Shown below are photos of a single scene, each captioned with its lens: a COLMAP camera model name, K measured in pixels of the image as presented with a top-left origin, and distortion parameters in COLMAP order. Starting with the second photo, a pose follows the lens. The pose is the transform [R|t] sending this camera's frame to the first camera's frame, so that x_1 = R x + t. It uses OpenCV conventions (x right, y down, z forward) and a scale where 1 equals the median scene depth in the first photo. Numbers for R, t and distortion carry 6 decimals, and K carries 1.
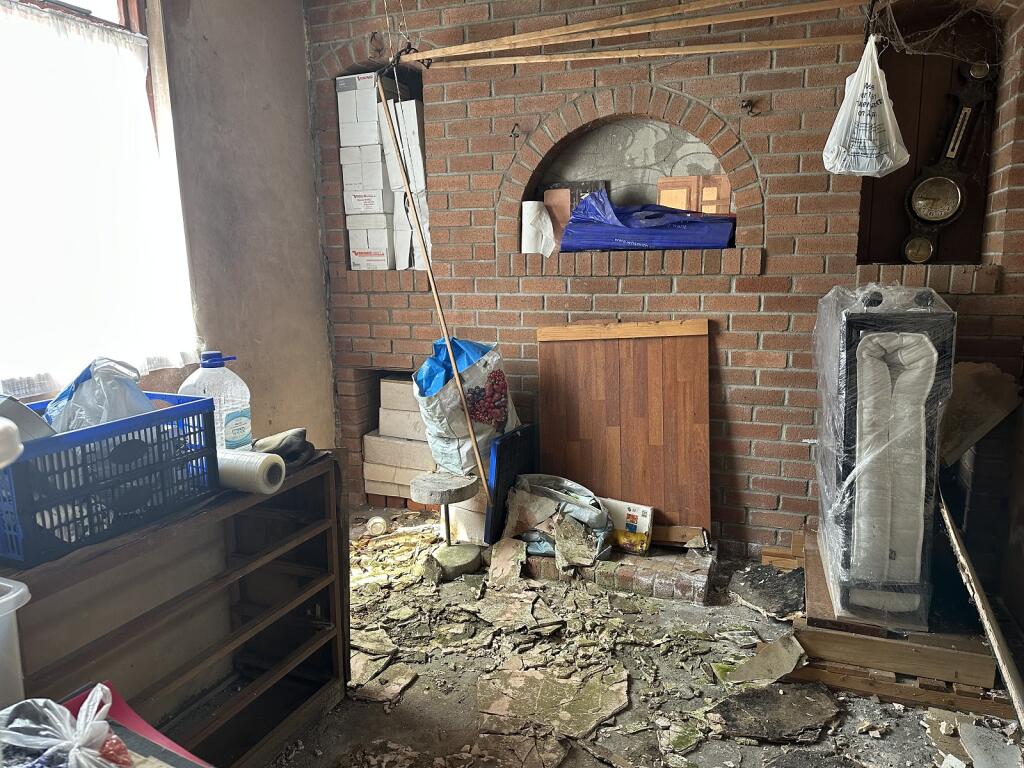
lens RADIAL K [[732.4, 0, 494.5], [0, 732.4, 362.9], [0, 0, 1]] dist [0.138119, -0.235171]
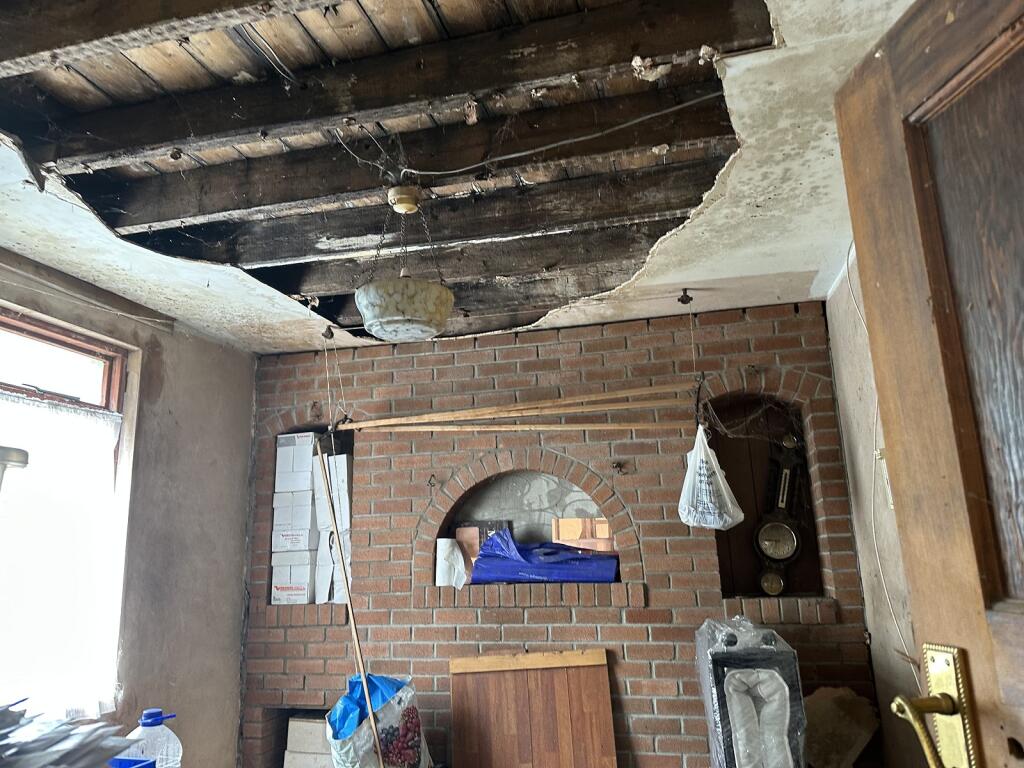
lens RADIAL K [[732.4, 0, 494.5], [0, 732.4, 362.9], [0, 0, 1]] dist [0.138119, -0.235171]
pose [[0.992094, 0.020323, 0.123841, -0.021190], [0.029107, 0.922632, -0.384581, -0.030793], [-0.122075, 0.385145, 0.914746, -0.159421]]
